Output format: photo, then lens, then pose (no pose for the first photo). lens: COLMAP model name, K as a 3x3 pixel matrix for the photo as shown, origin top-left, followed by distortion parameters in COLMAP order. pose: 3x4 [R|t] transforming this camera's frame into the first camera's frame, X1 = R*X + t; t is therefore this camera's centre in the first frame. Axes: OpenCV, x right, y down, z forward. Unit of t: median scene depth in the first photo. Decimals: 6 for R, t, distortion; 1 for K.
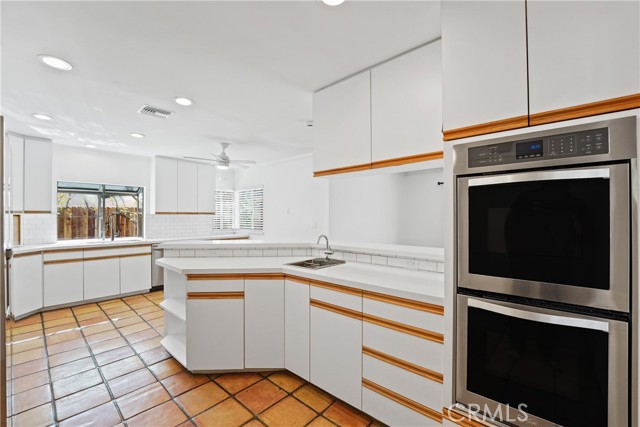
lens RADIAL K [[267.3, 0, 321.0], [0, 267.3, 214.2], [0, 0, 1]] dist [-0.004922, -0.000196]
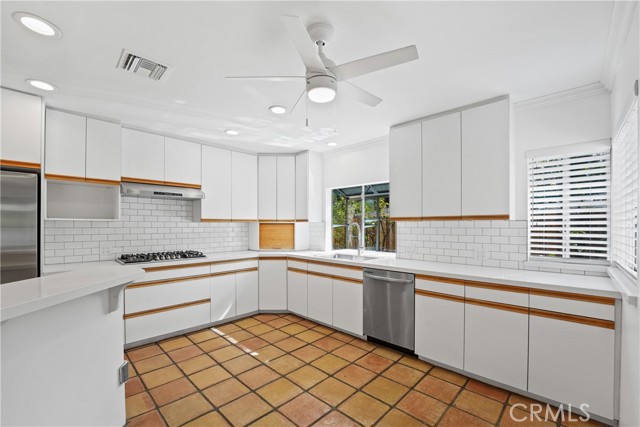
lens RADIAL K [[267.3, 0, 323.8], [0, 267.3, 227.7], [0, 0, 1]] dist [-0.004922, -0.000196]
pose [[-0.020133, 0.009779, -0.999749, 0.015936], [0.007137, 0.999928, 0.009637, 0.009258], [0.999772, -0.006942, -0.020201, 0.992983]]
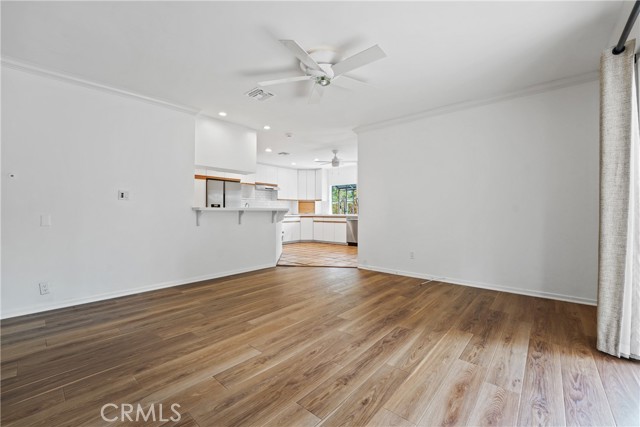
lens RADIAL K [[267.3, 0, 320.7], [0, 267.3, 214.6], [0, 0, 1]] dist [-0.004922, -0.000196]
pose [[0.025414, 0.000842, -0.999677, 1.167993], [0.011234, 0.999936, 0.001128, 0.103411], [0.999614, -0.011259, 0.025402, 0.857051]]
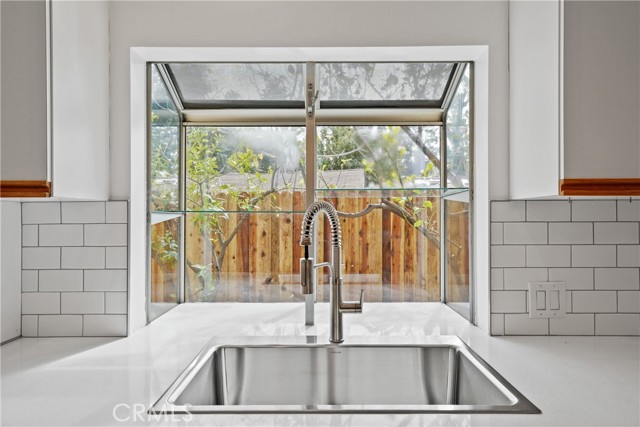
lens RADIAL K [[417.9, 0, 320.9], [0, 417.9, 214.3], [0, 0, 1]] dist [0.001550, 0.000415]
pose [[0.668515, -0.005153, -0.743681, -0.626296], [0.010953, 0.999936, 0.002917, 0.009271], [0.743618, -0.010095, 0.668528, 0.871214]]
